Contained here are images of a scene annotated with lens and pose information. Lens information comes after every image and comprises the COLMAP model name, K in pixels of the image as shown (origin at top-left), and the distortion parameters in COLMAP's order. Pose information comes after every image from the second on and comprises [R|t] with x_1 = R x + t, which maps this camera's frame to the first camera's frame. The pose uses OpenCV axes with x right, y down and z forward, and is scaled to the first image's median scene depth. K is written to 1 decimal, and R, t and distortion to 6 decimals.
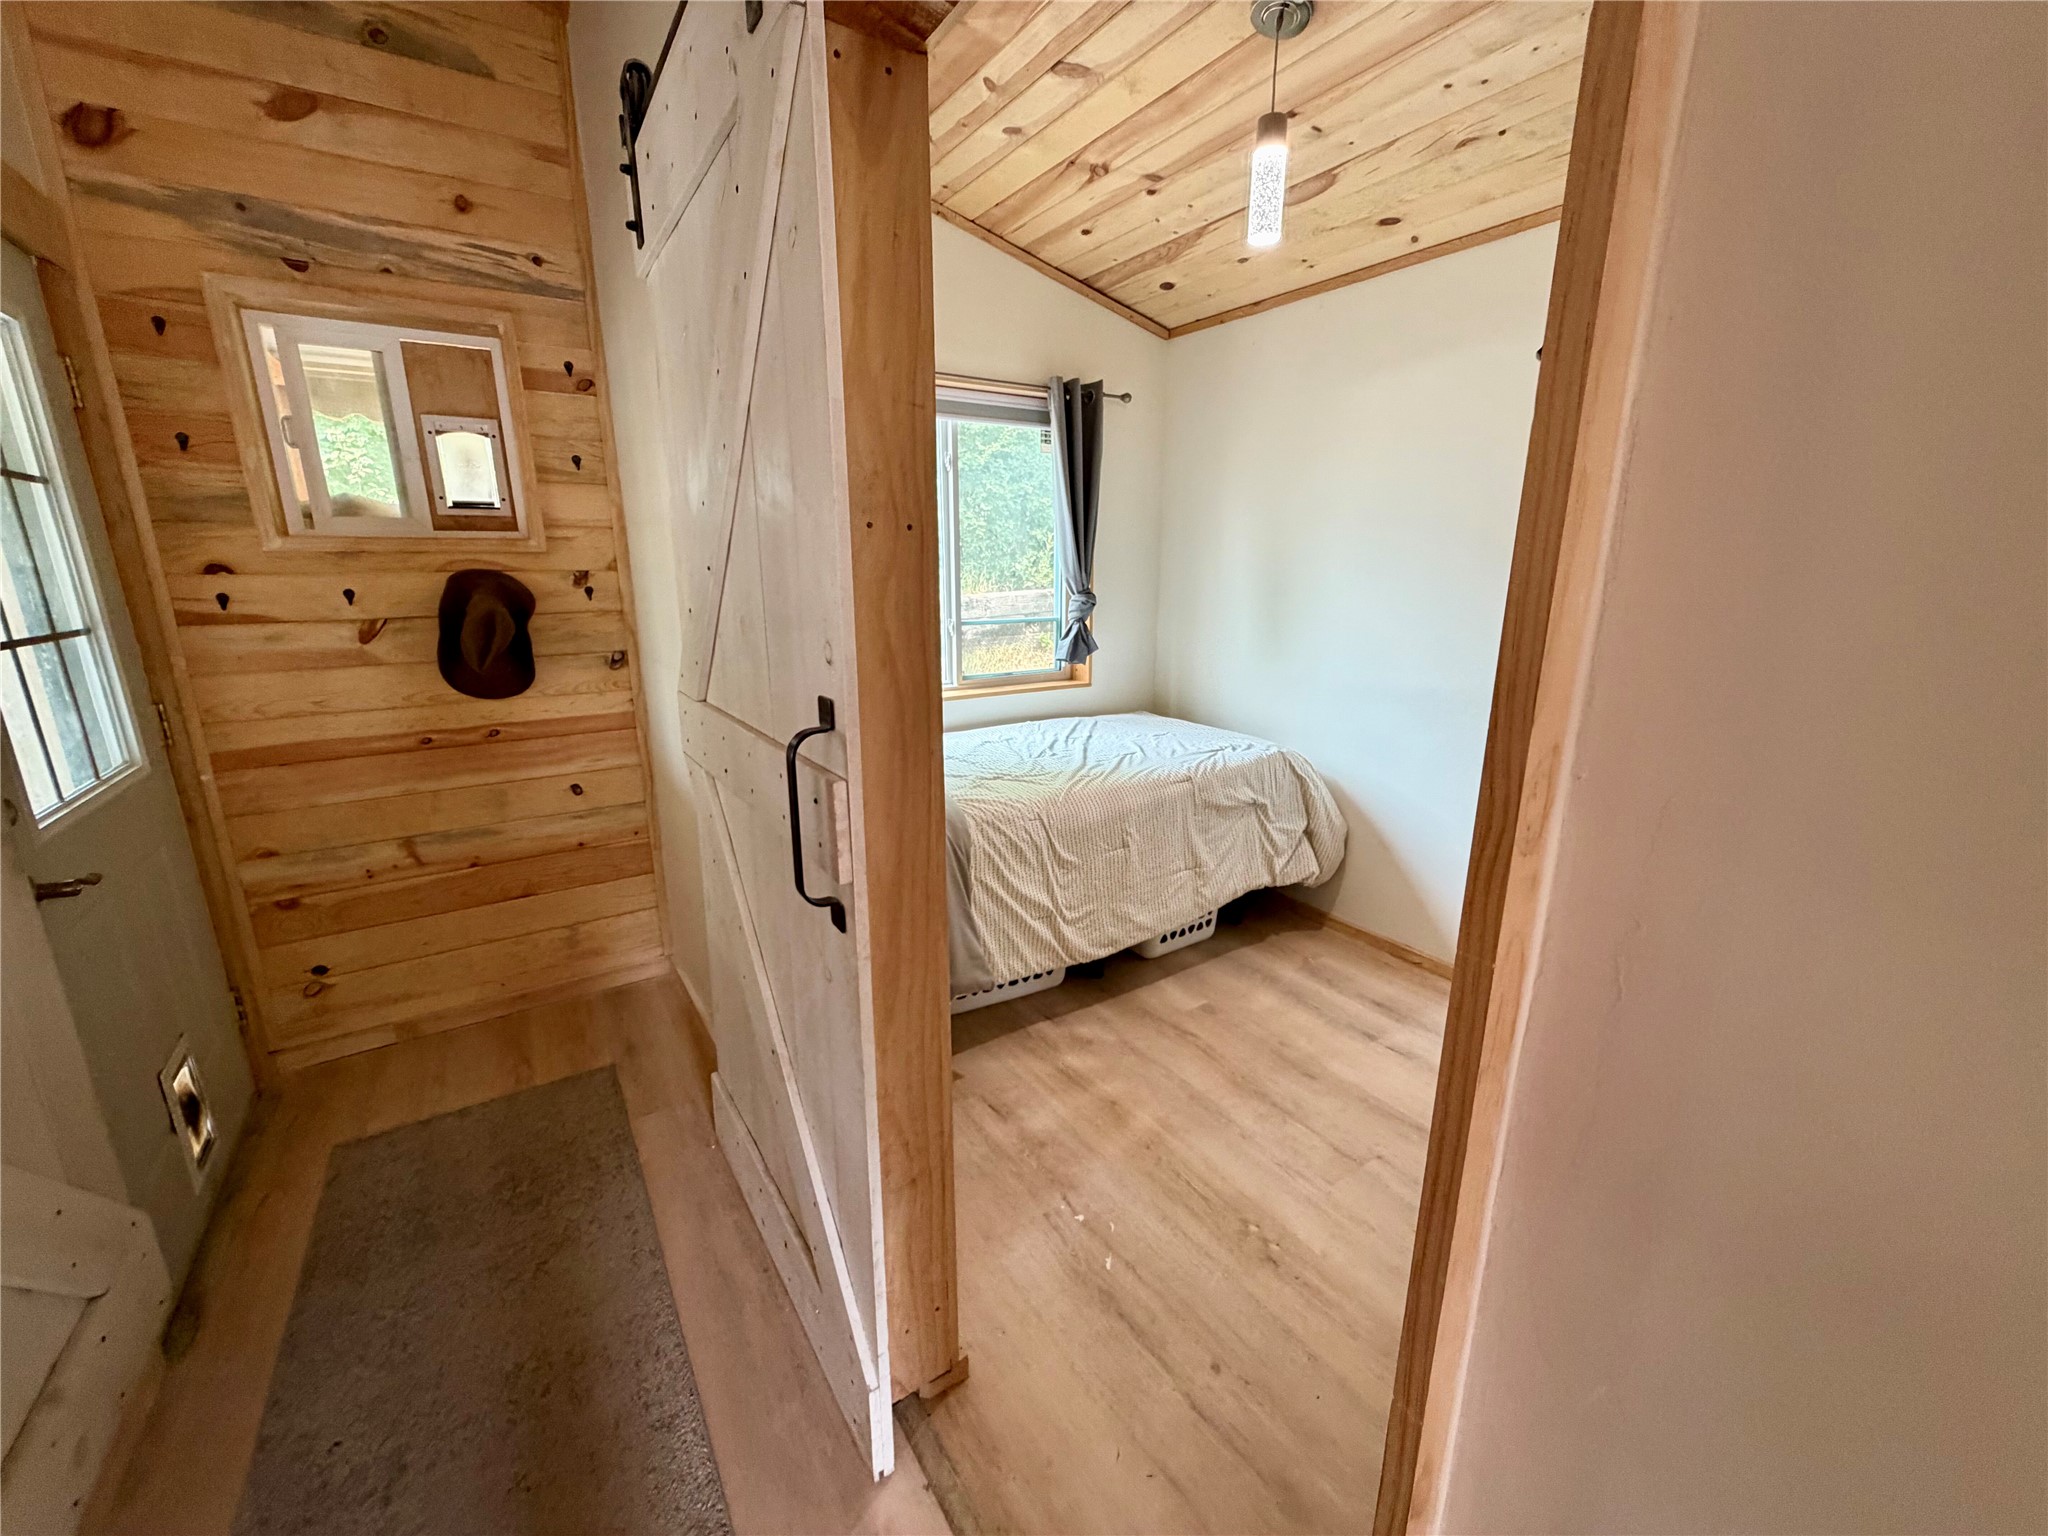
lens RADIAL K [[816.4, 0, 1013.1], [0, 816.4, 769.5], [0, 0, 1]] dist [-0.008062, 0.000152]
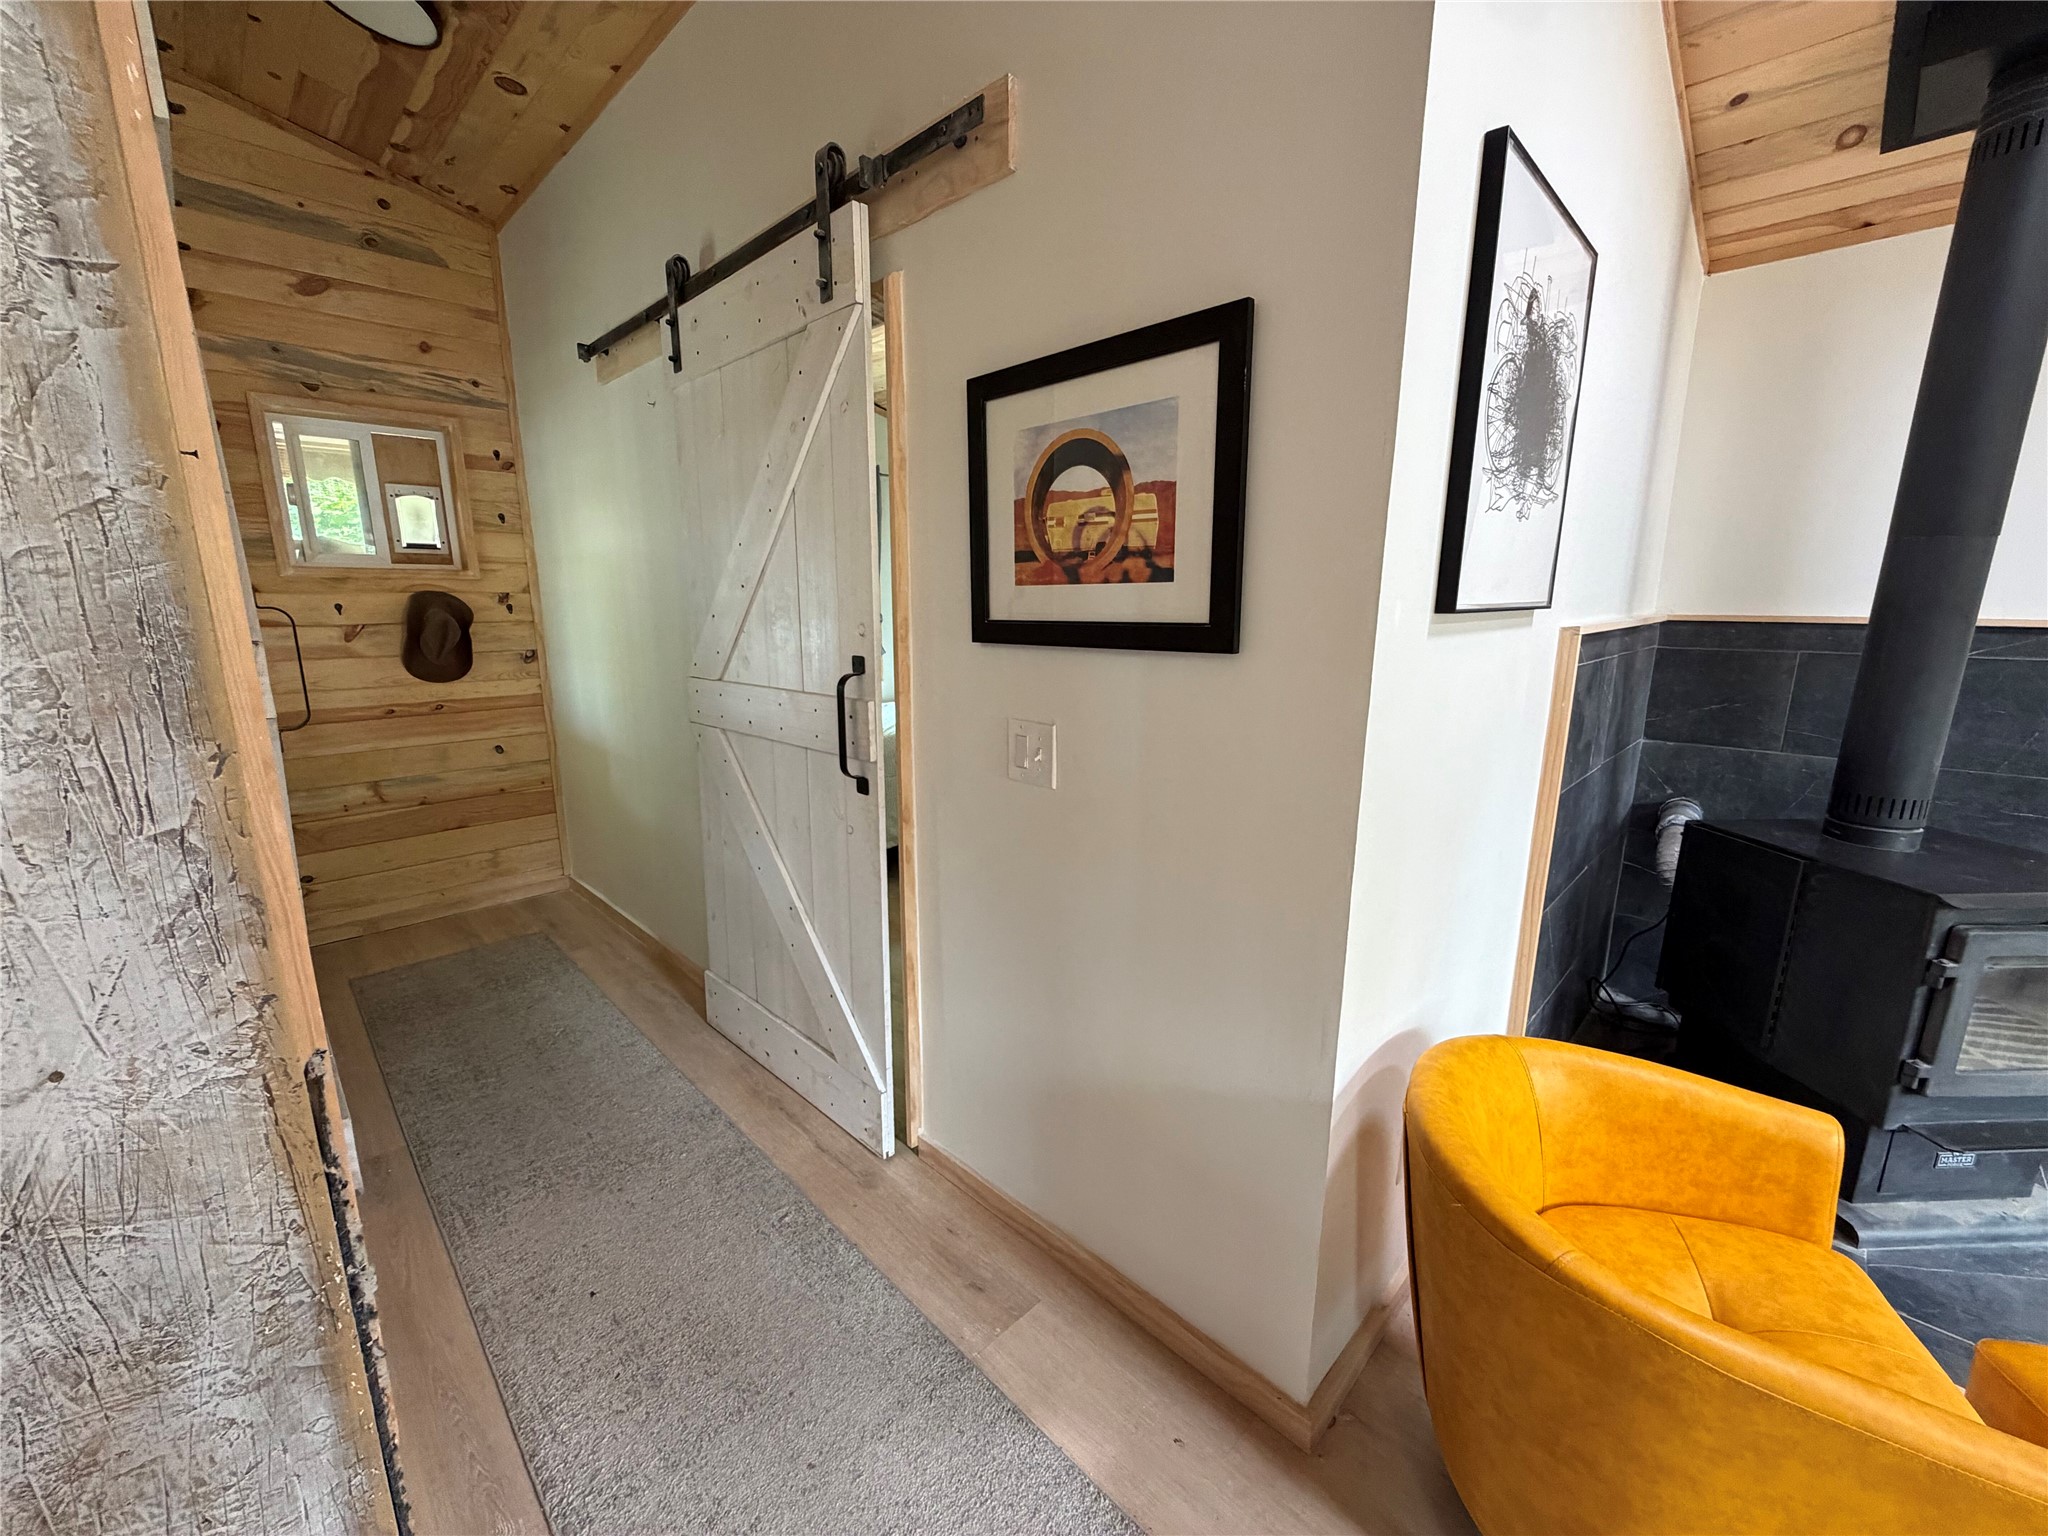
lens RADIAL K [[816.4, 0, 1017.5], [0, 816.4, 769.4], [0, 0, 1]] dist [-0.008062, 0.000152]
pose [[0.978754, -0.035415, 0.201956, 0.036703], [0.043228, 0.998473, -0.034405, 0.111250], [-0.200429, 0.042404, 0.978790, -0.410645]]
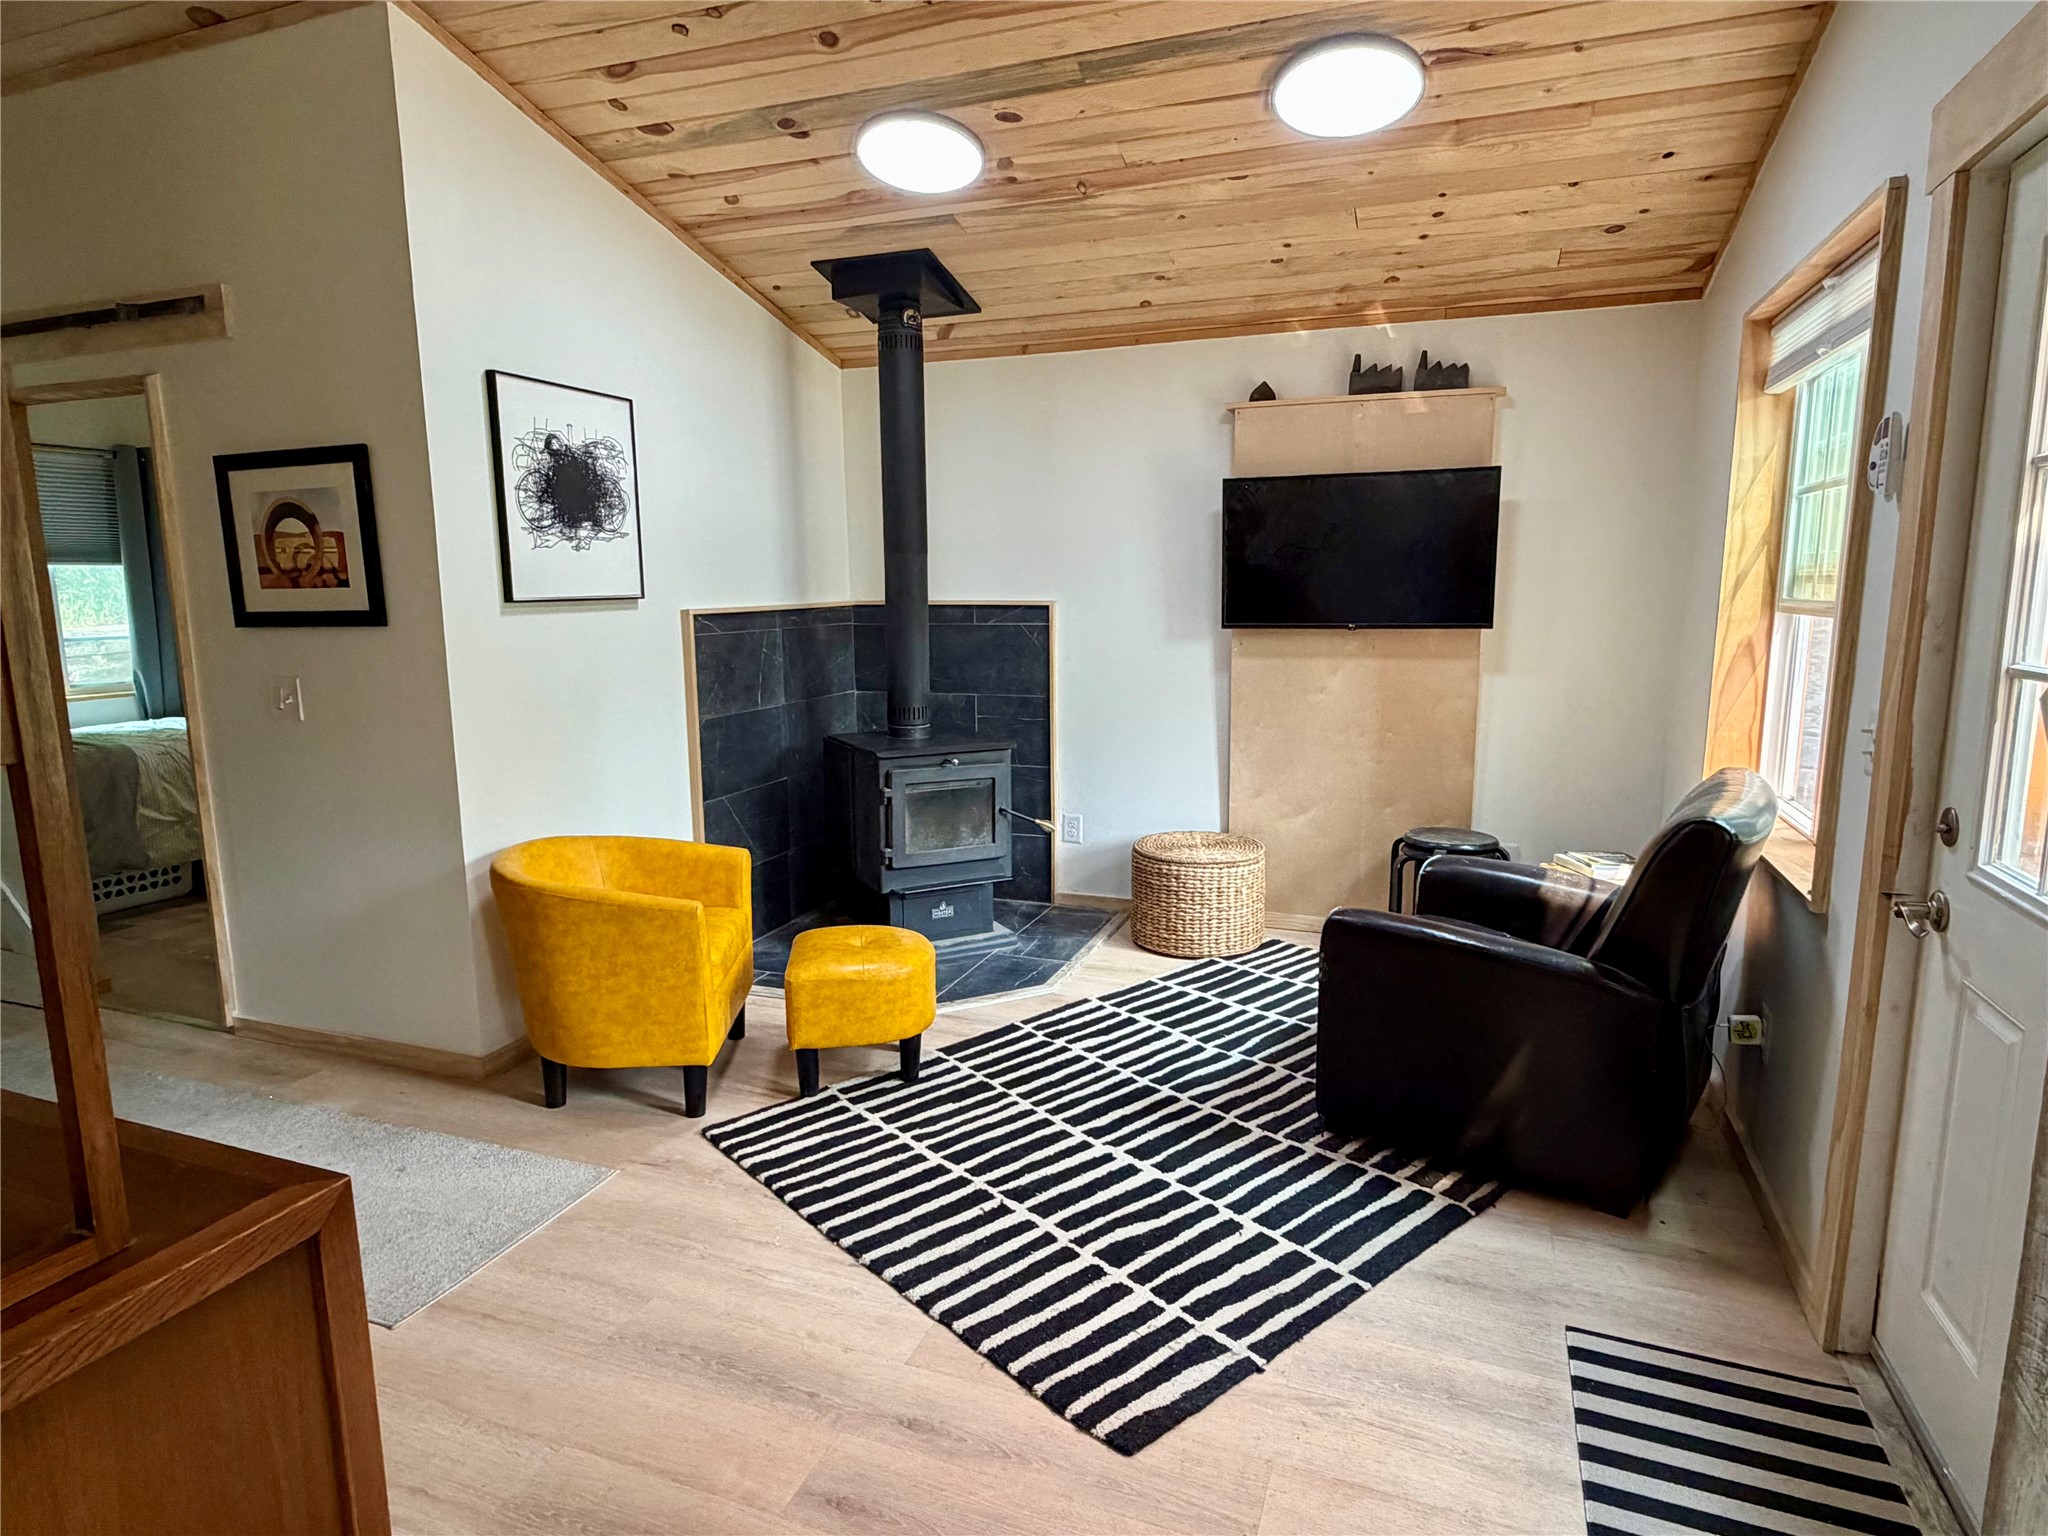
lens RADIAL K [[1146.7, 0, 1022.6], [0, 1146.7, 772.8], [0, 0, 1]] dist [-0.002645, -0.000736]
pose [[0.805947, -0.096650, 0.584044, 0.064575], [0.147705, 0.988210, -0.040291, 0.259739], [-0.573265, 0.118739, 0.810721, -1.019044]]
